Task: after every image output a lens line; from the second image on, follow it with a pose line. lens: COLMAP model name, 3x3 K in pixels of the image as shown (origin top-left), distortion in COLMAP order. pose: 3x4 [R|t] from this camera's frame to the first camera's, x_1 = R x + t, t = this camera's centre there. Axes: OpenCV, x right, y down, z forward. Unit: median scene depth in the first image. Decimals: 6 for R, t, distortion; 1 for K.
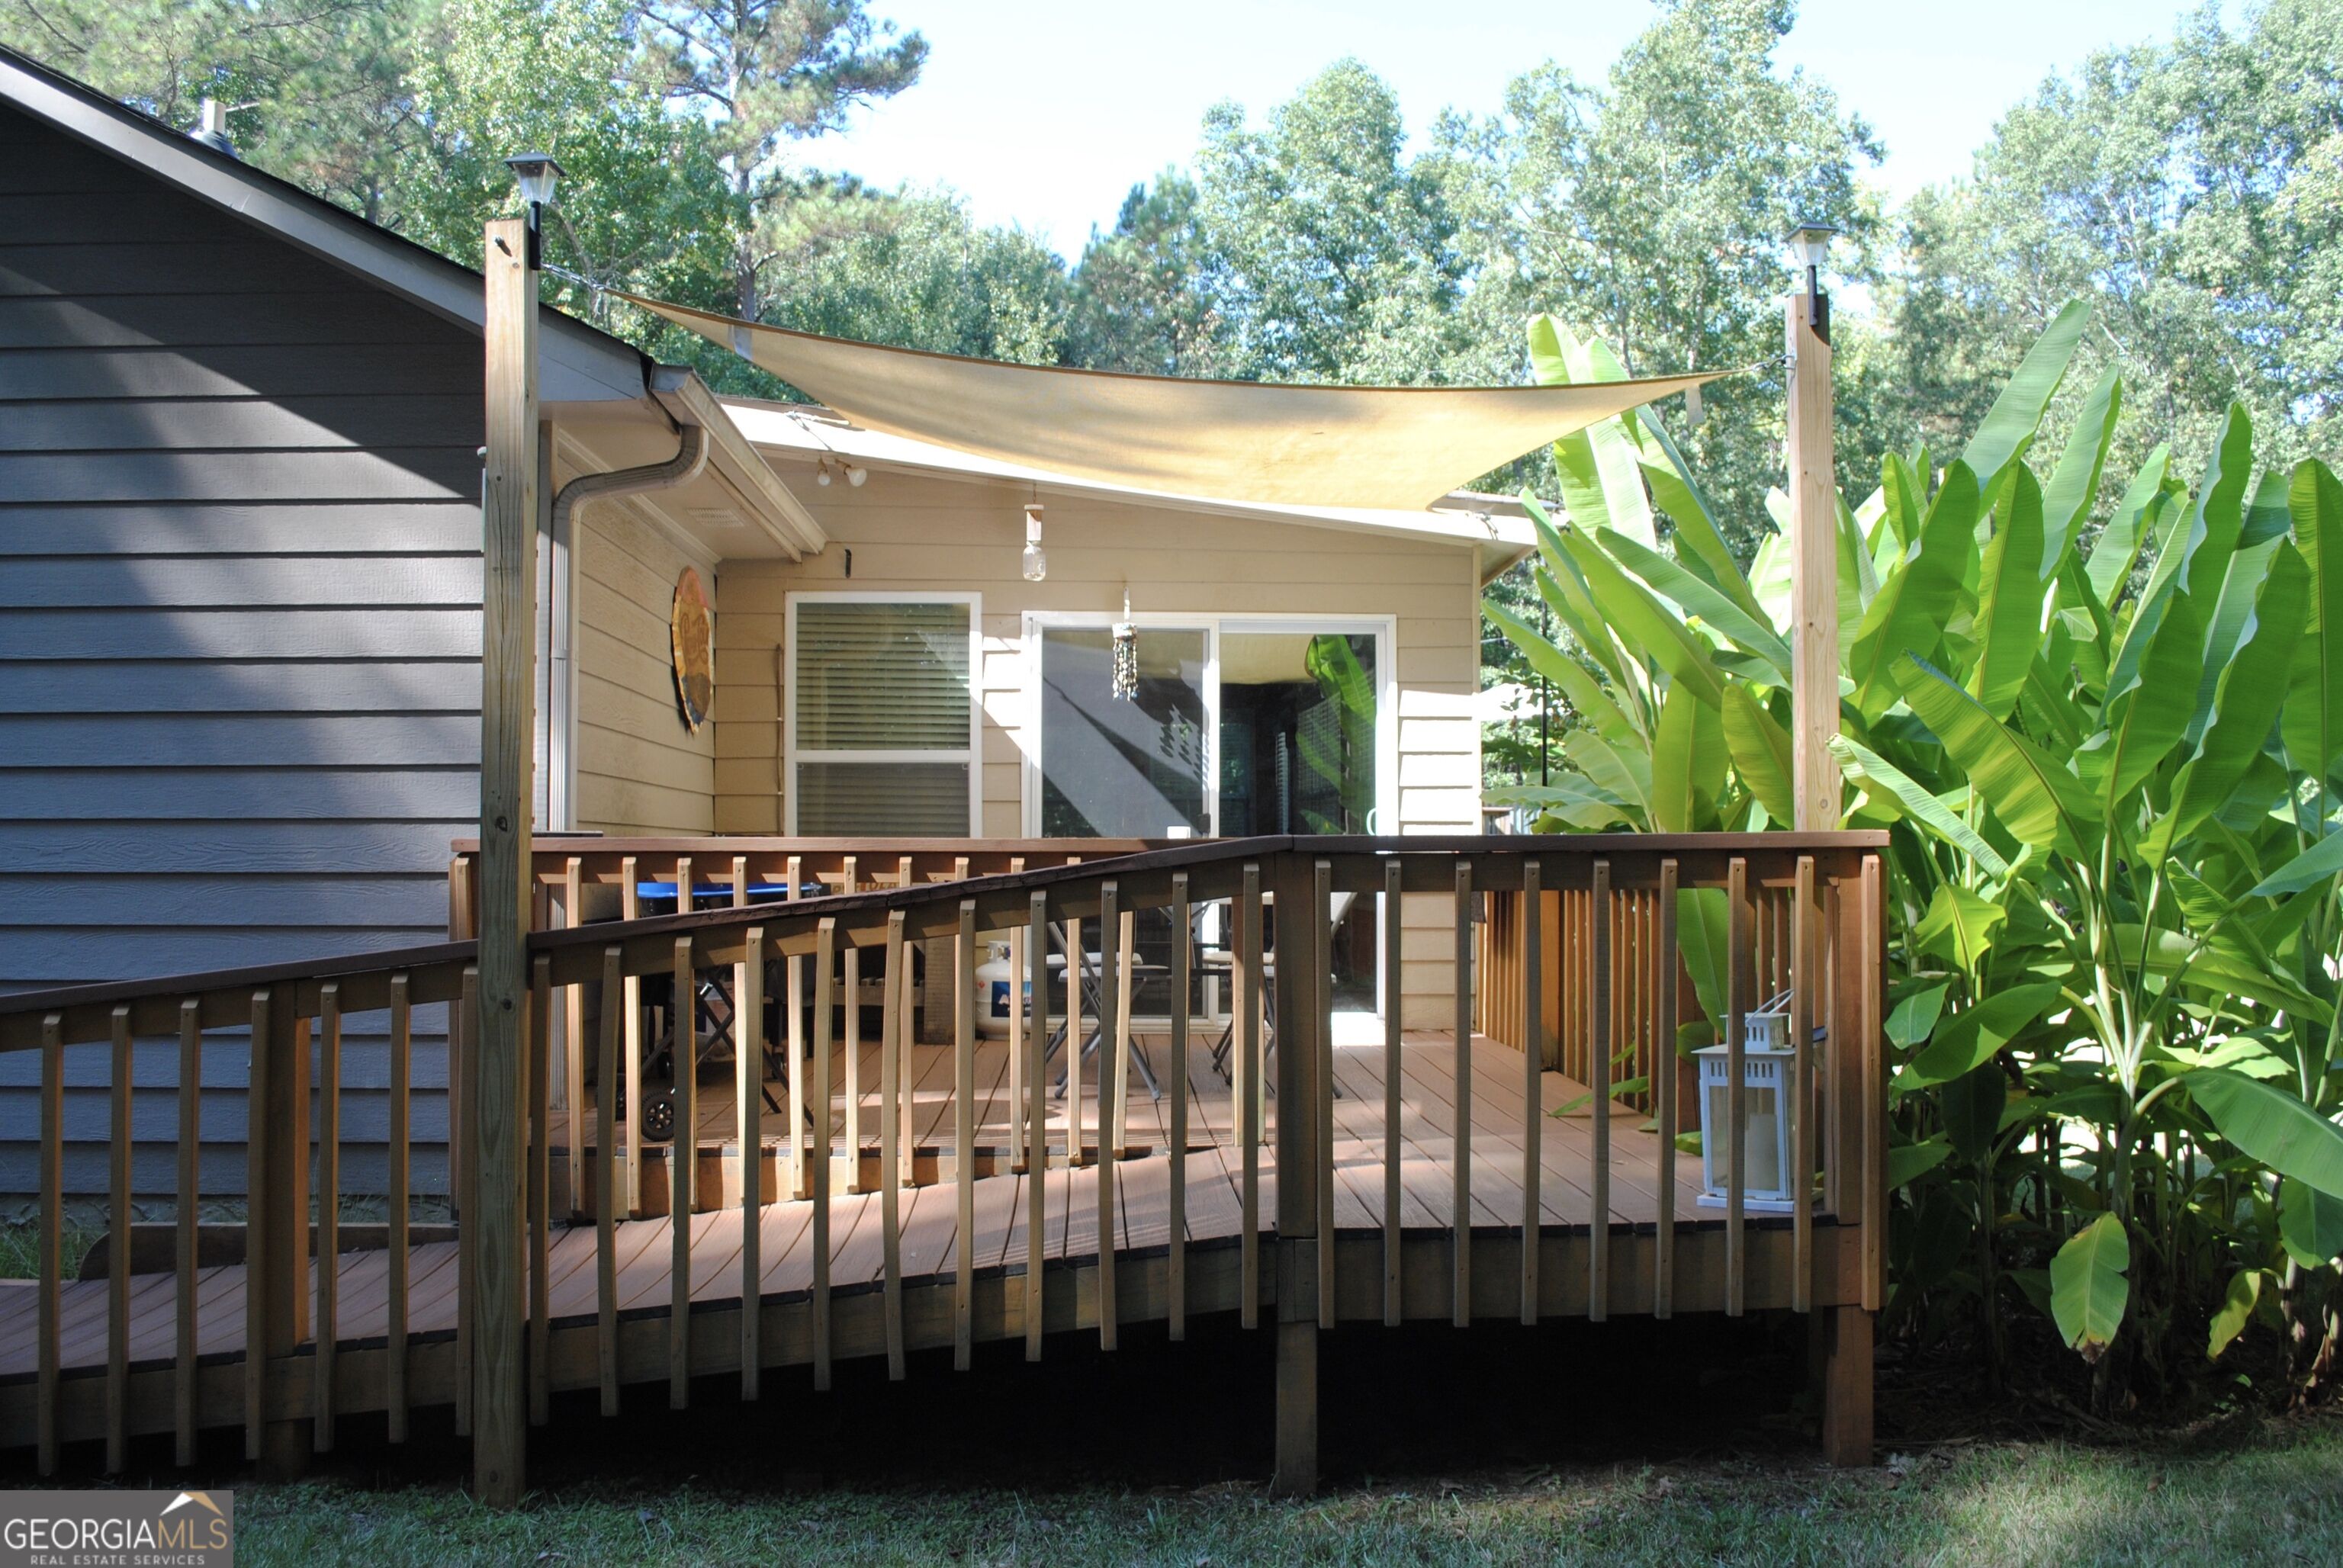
lens RADIAL K [[1862.0, 0, 1166.7], [0, 1862.0, 791.6], [0, 0, 1]] dist [-0.087993, 0.022124]
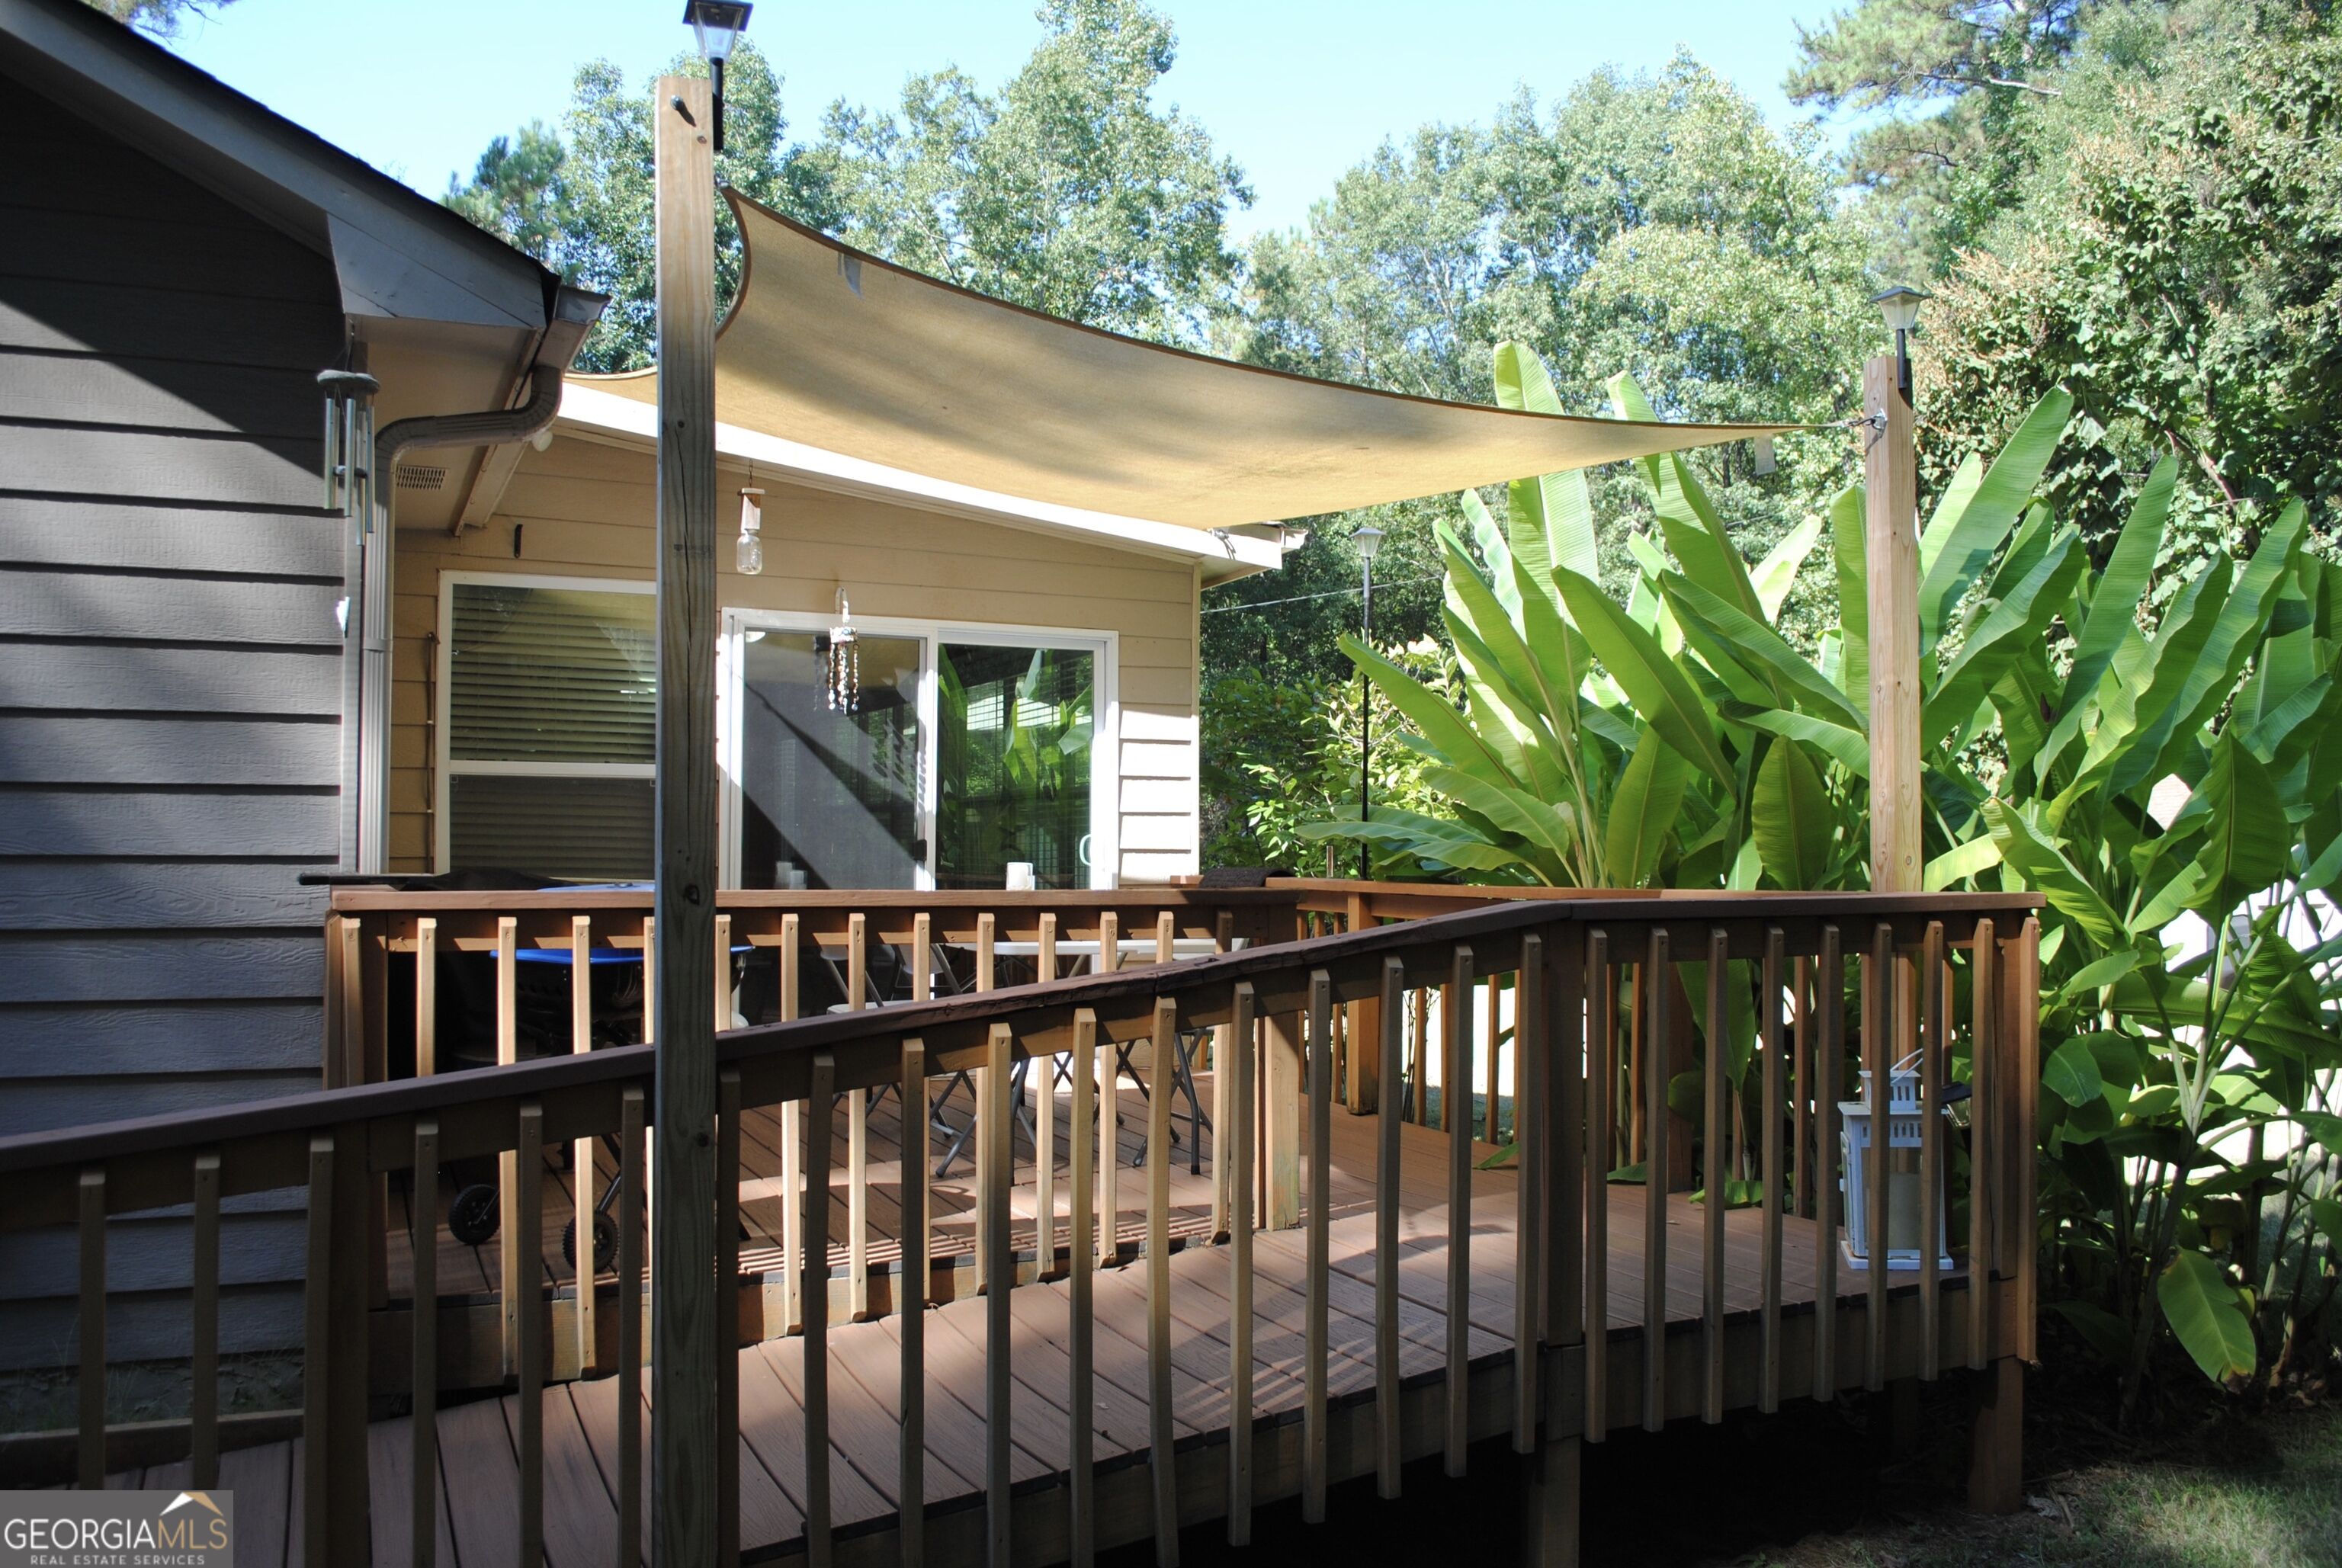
lens RADIAL K [[1861.2, 0, 1166.2], [0, 1861.2, 791.6], [0, 0, 1]] dist [-0.087993, 0.022124]
pose [[0.928388, 0.017026, 0.371223, -0.046974], [-0.017143, 0.999849, -0.002985, -0.002506], [-0.371218, -0.003592, 0.928539, 0.024862]]
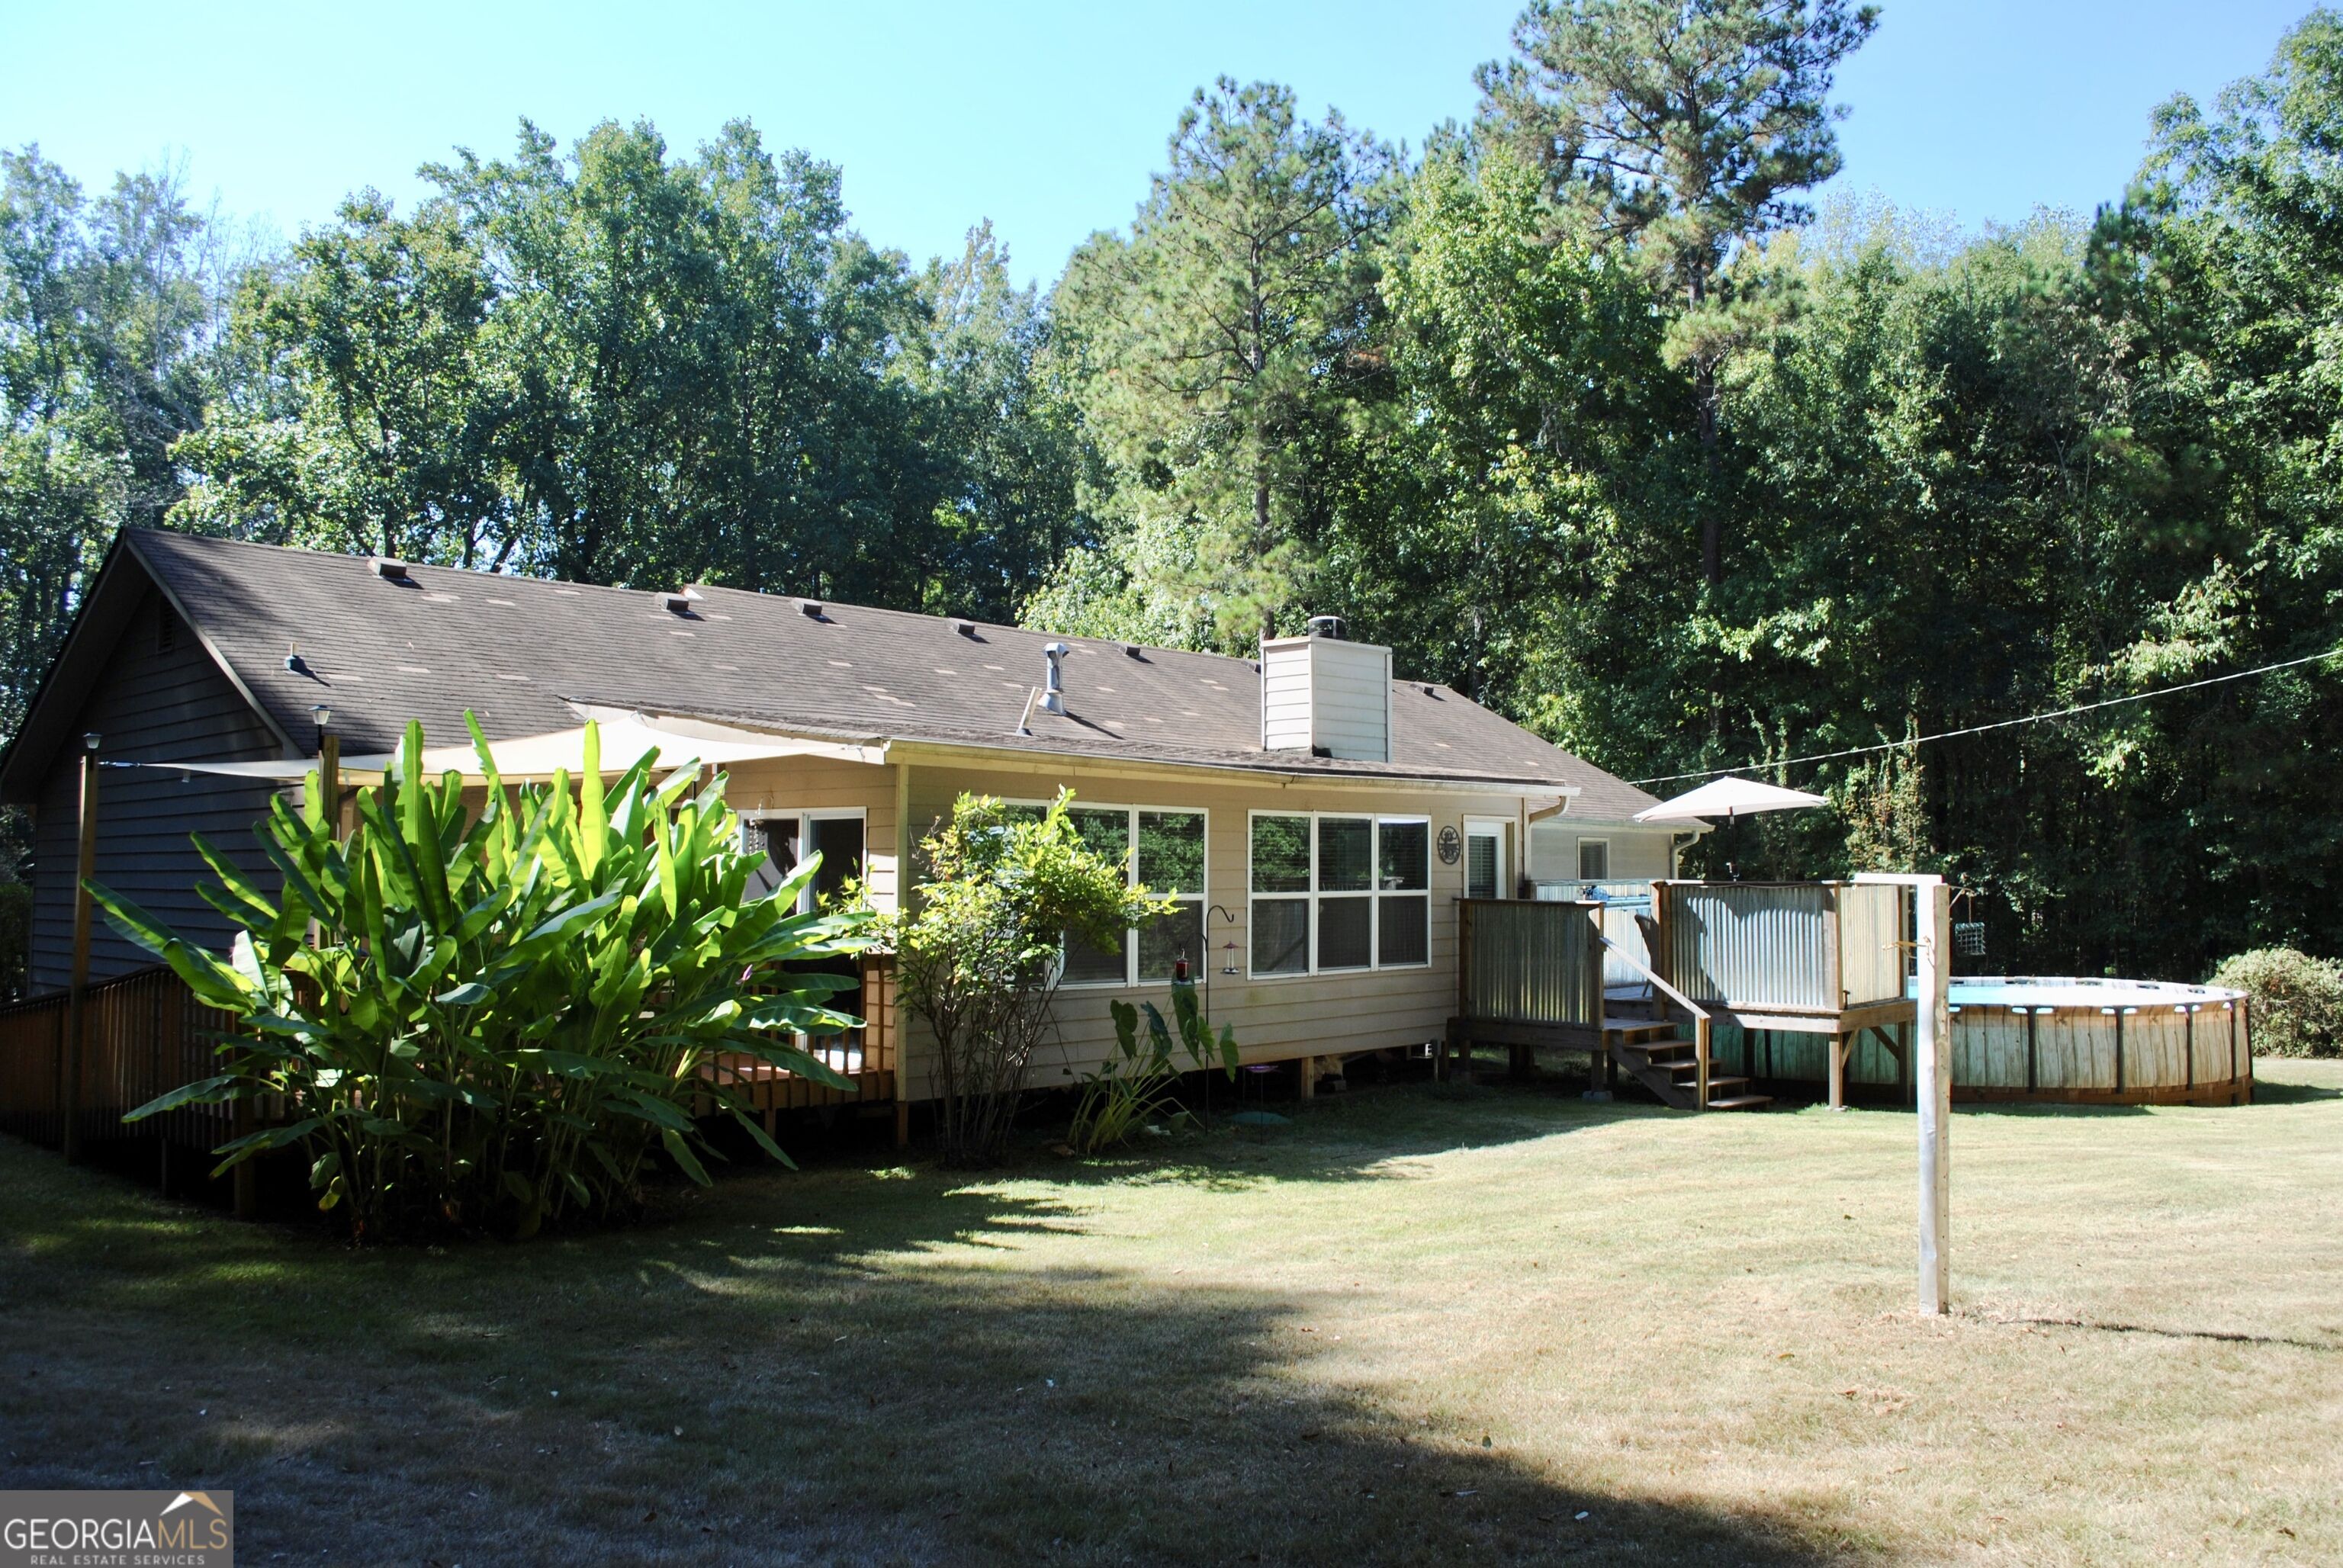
lens RADIAL K [[1846.7, 0, 1158.4], [0, 1846.7, 793.5], [0, 0, 1]] dist [-0.080675, 0.004649]
pose [[0.692539, -0.028653, -0.720811, 0.358141], [0.016999, 0.999582, -0.023402, -0.015031], [0.721180, 0.003953, 0.692736, 0.015210]]
